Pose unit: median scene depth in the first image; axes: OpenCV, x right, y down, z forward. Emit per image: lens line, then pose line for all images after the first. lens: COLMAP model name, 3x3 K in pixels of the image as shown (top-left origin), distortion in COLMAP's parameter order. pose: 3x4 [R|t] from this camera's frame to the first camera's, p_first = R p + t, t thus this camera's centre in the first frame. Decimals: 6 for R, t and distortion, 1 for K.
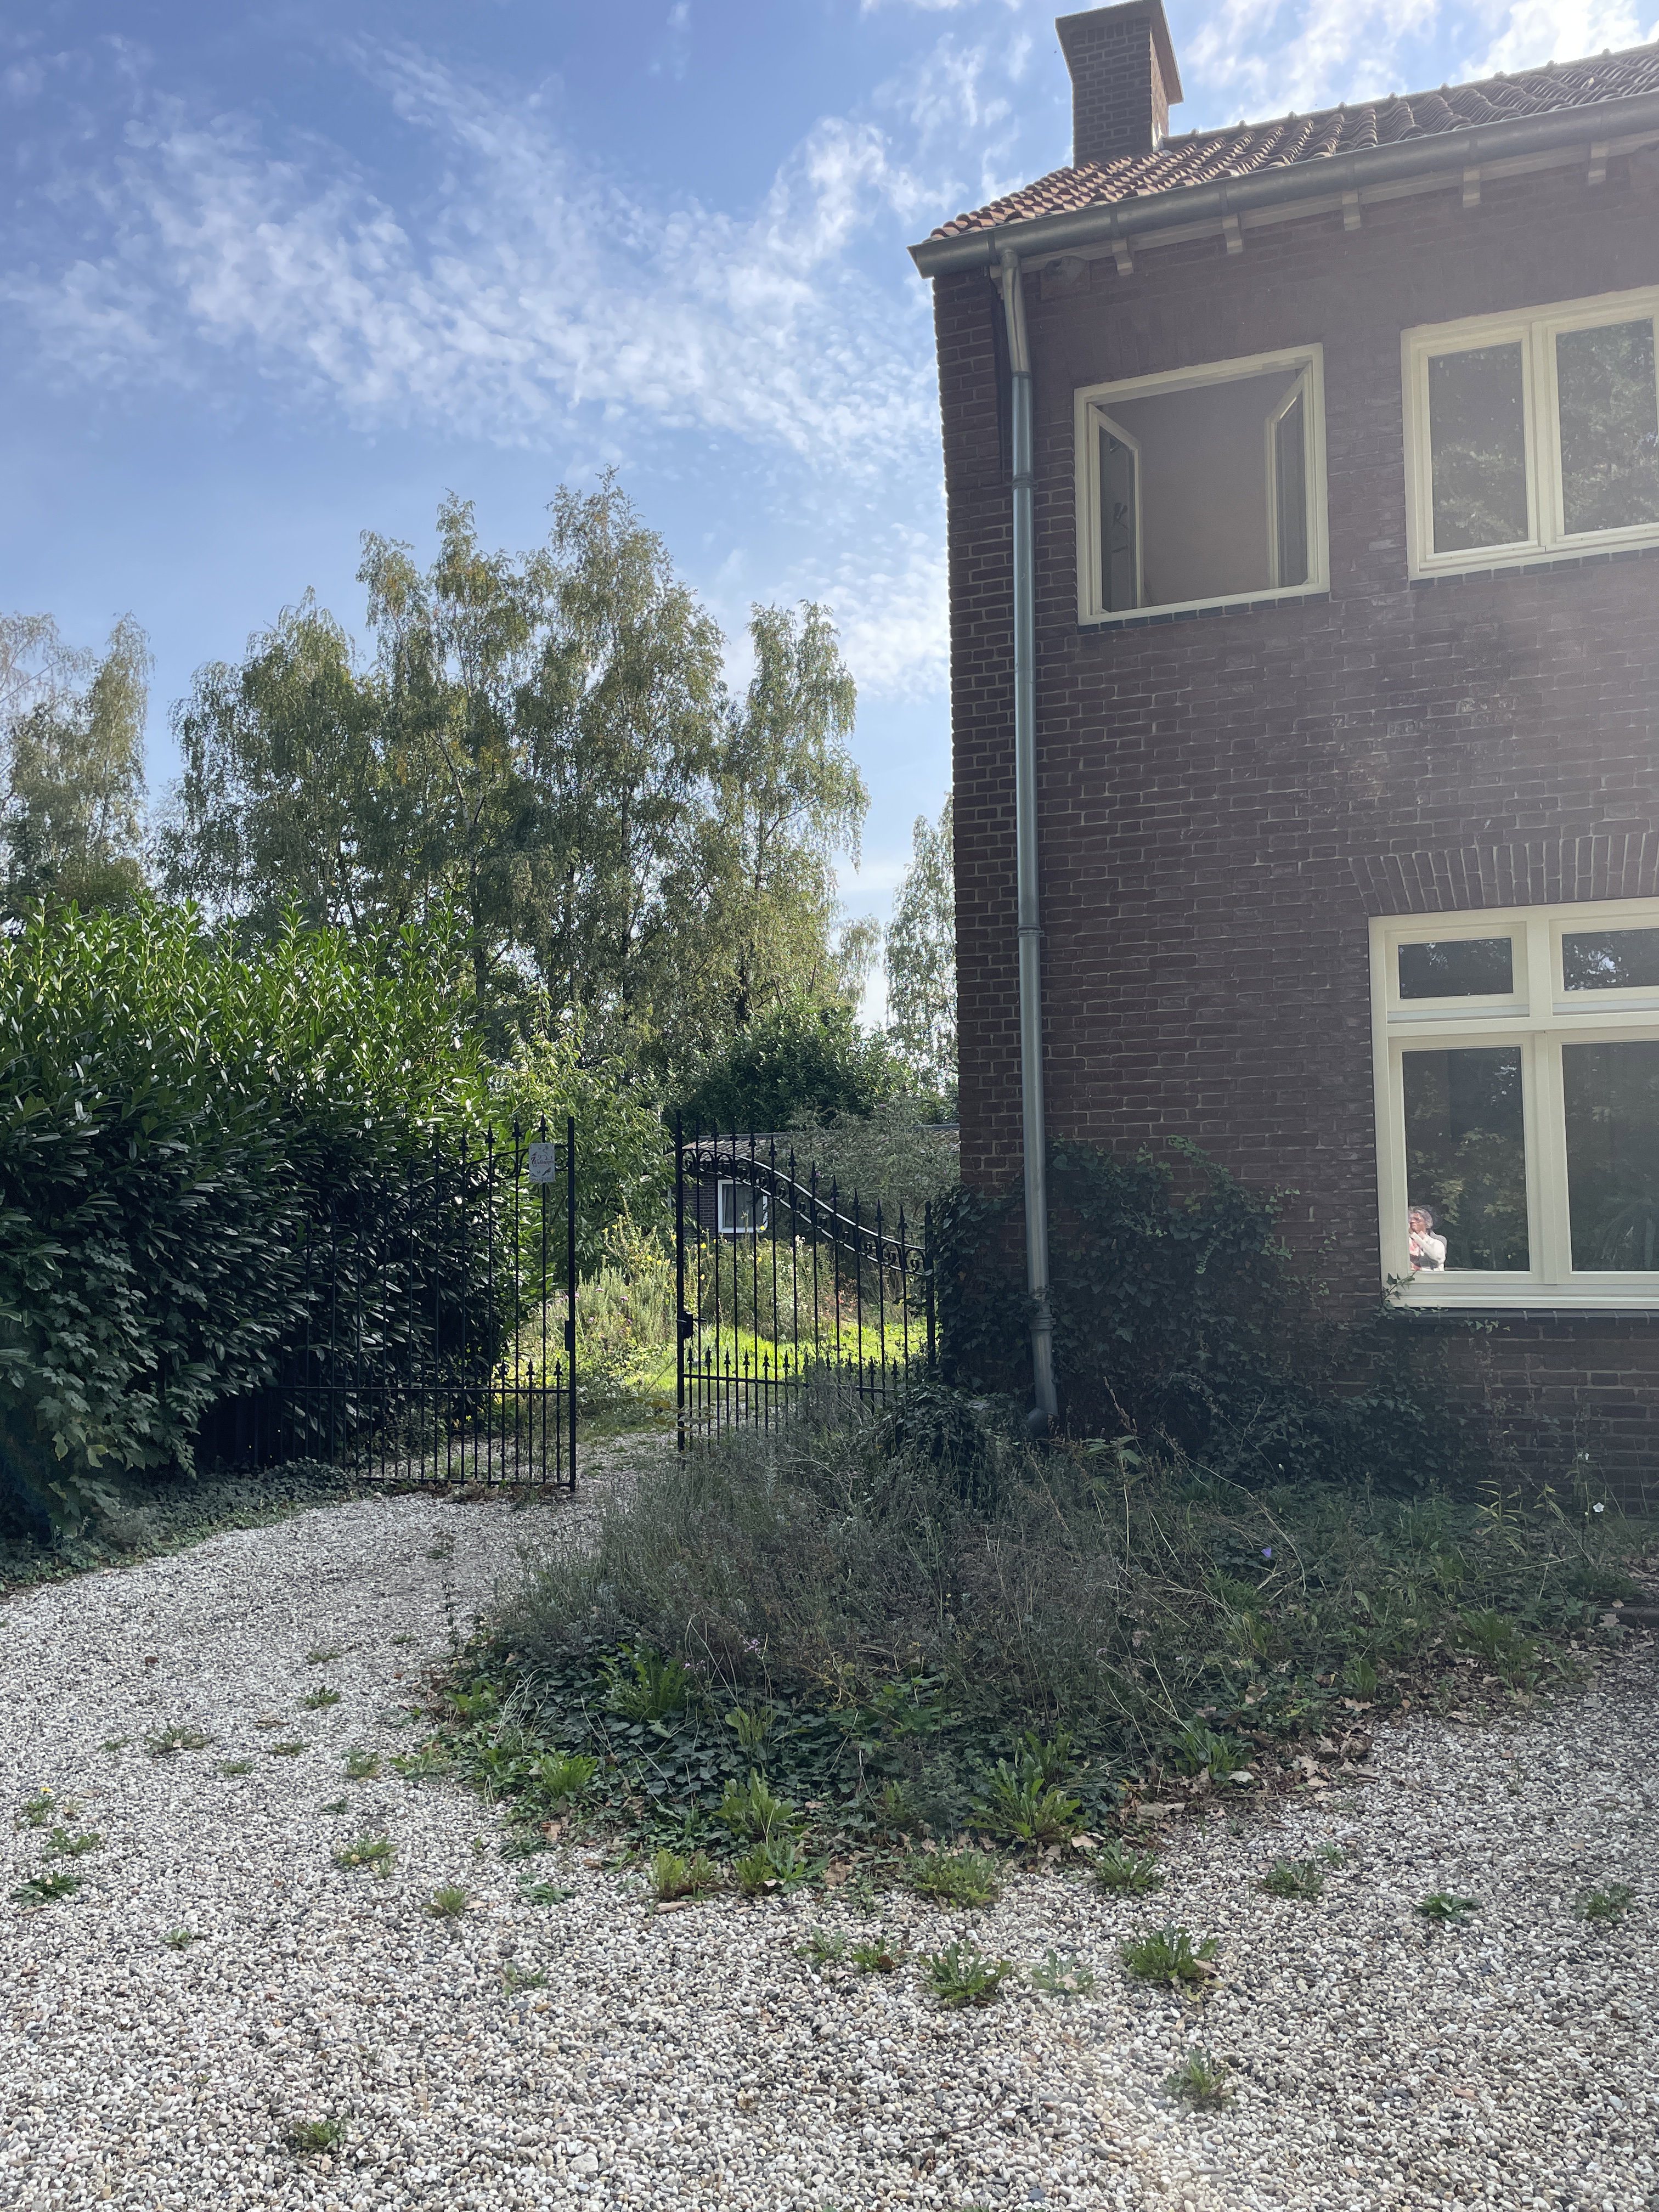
lens RADIAL K [[1636.7, 0, 830.4], [0, 1636.7, 1106.5], [0, 0, 1]] dist [0.024060, -0.035297]
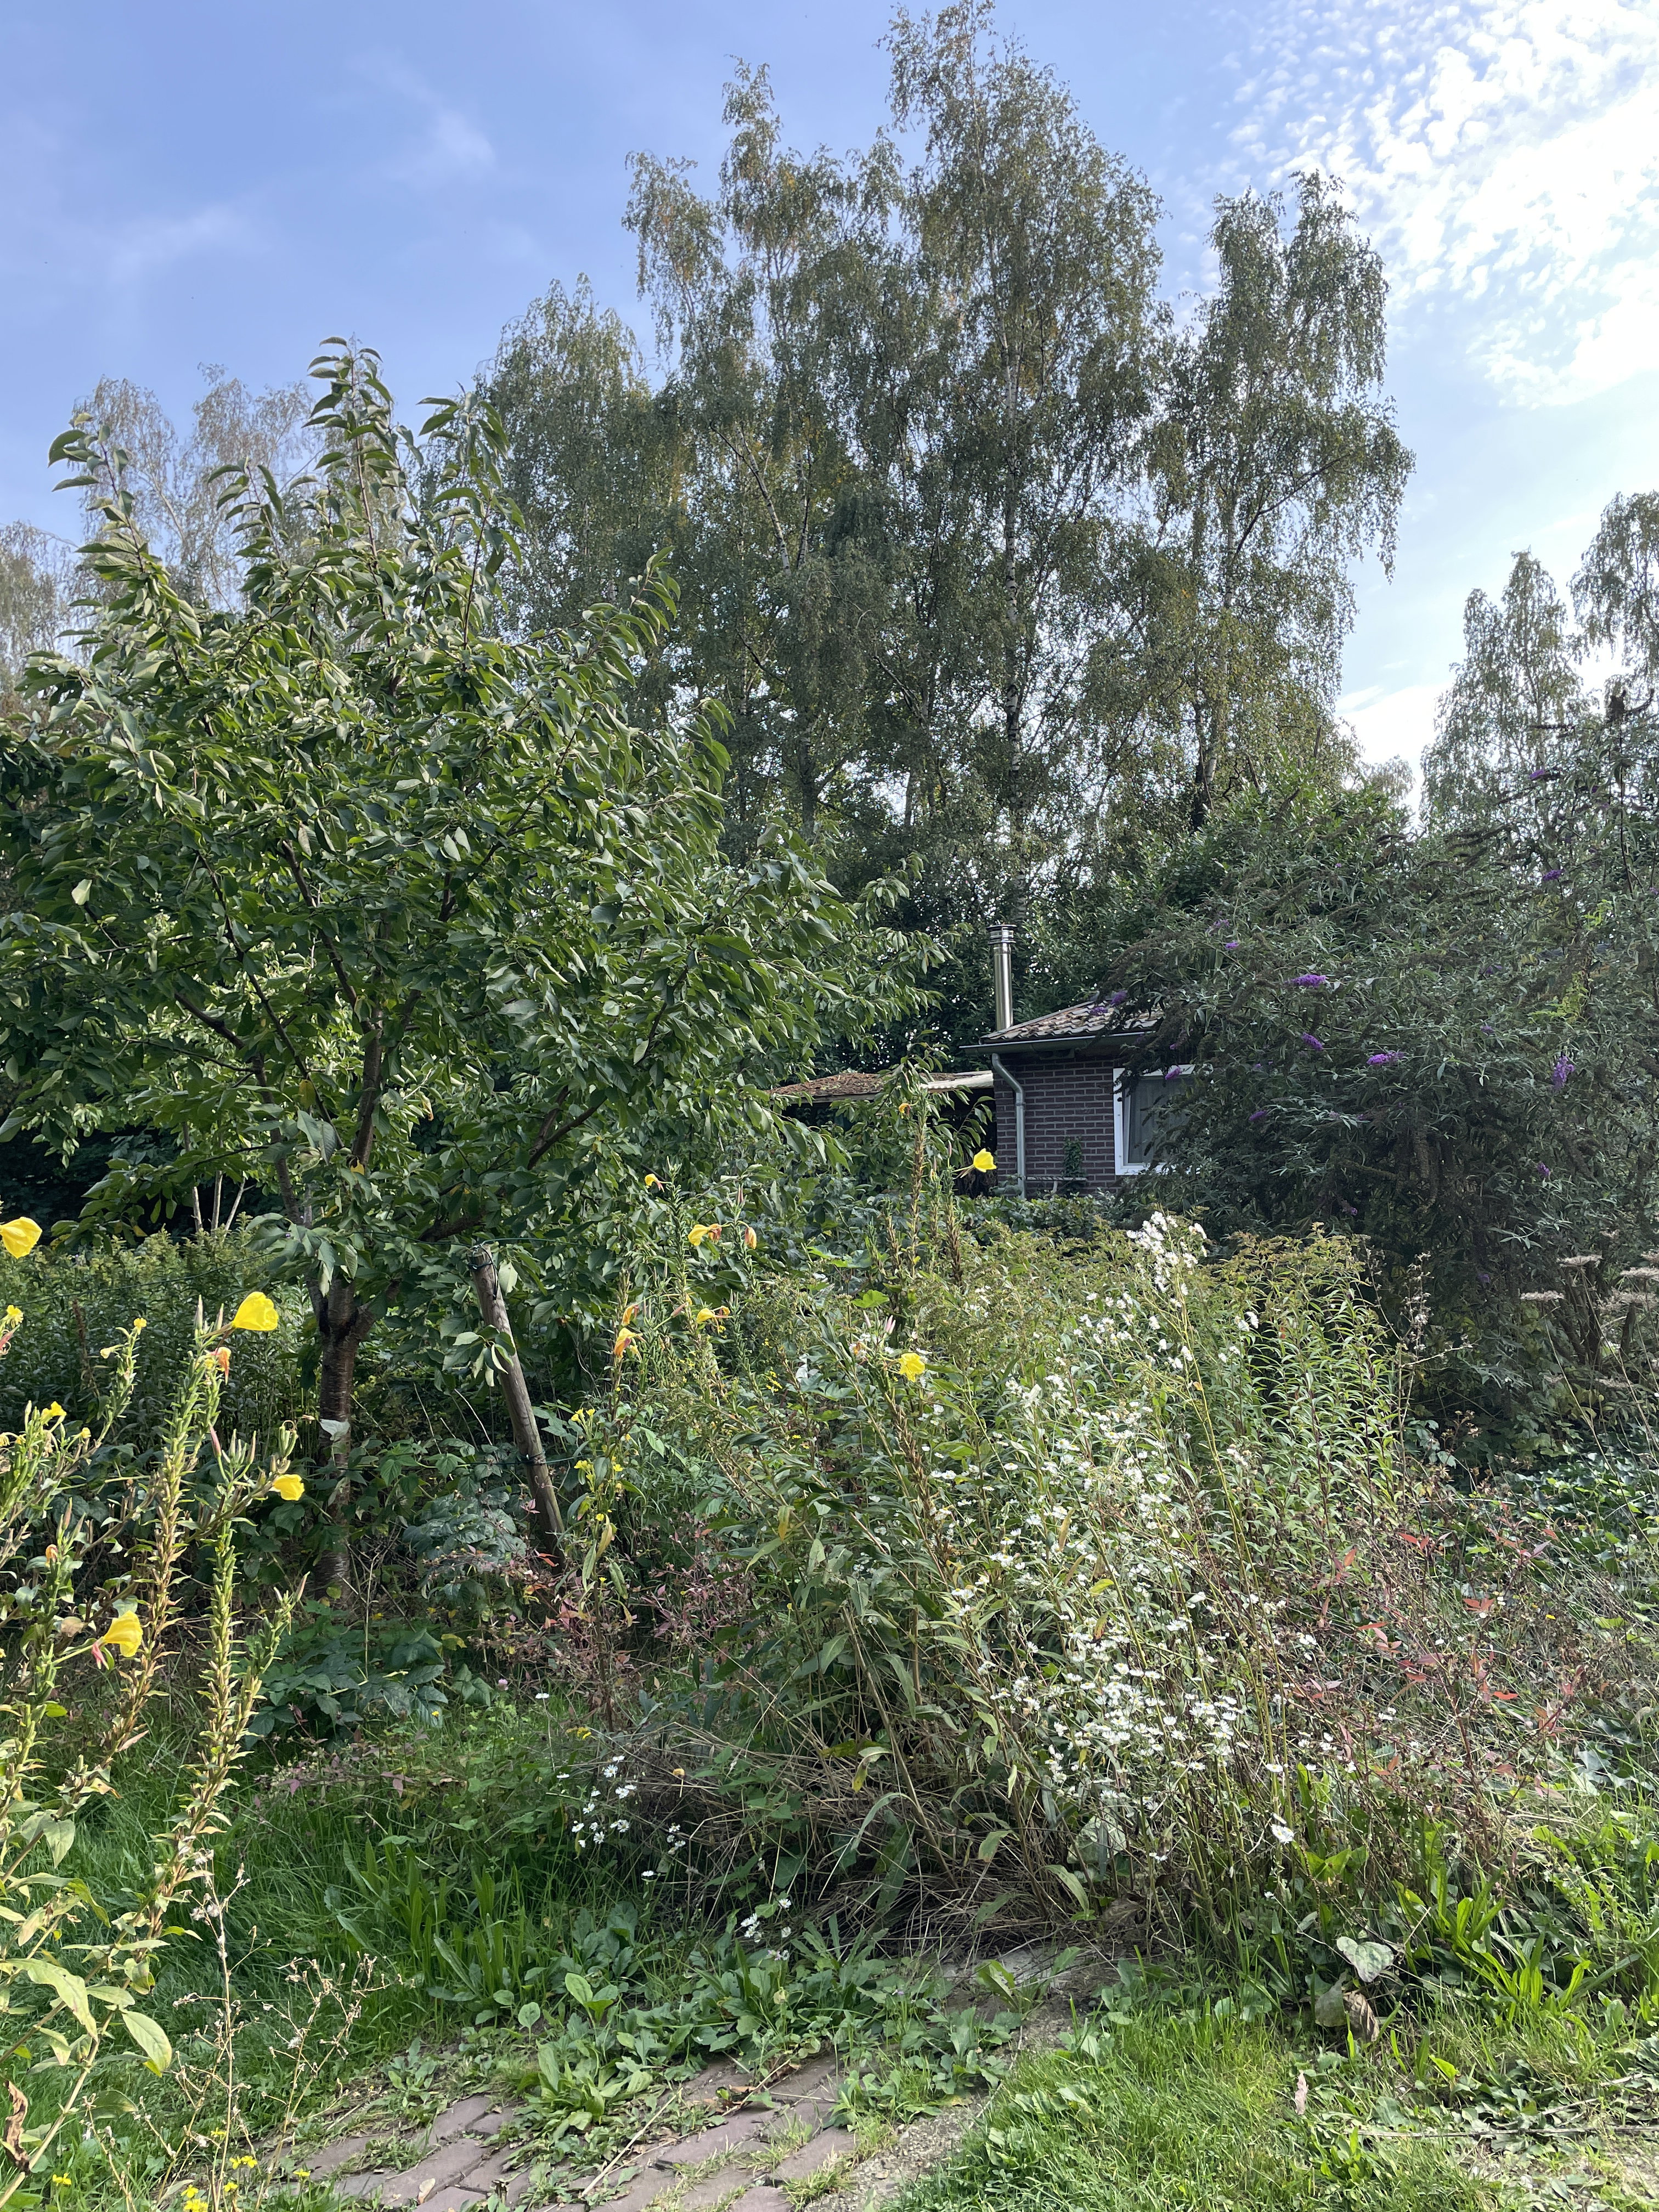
lens RADIAL K [[1636.7, 0, 829.5], [0, 1636.7, 1102.0], [0, 0, 1]] dist [0.024060, -0.035297]
pose [[0.953495, -0.010564, -0.301223, -0.001156], [0.023152, 0.999000, 0.038250, 0.022059], [0.300518, -0.043445, 0.952786, 0.343324]]
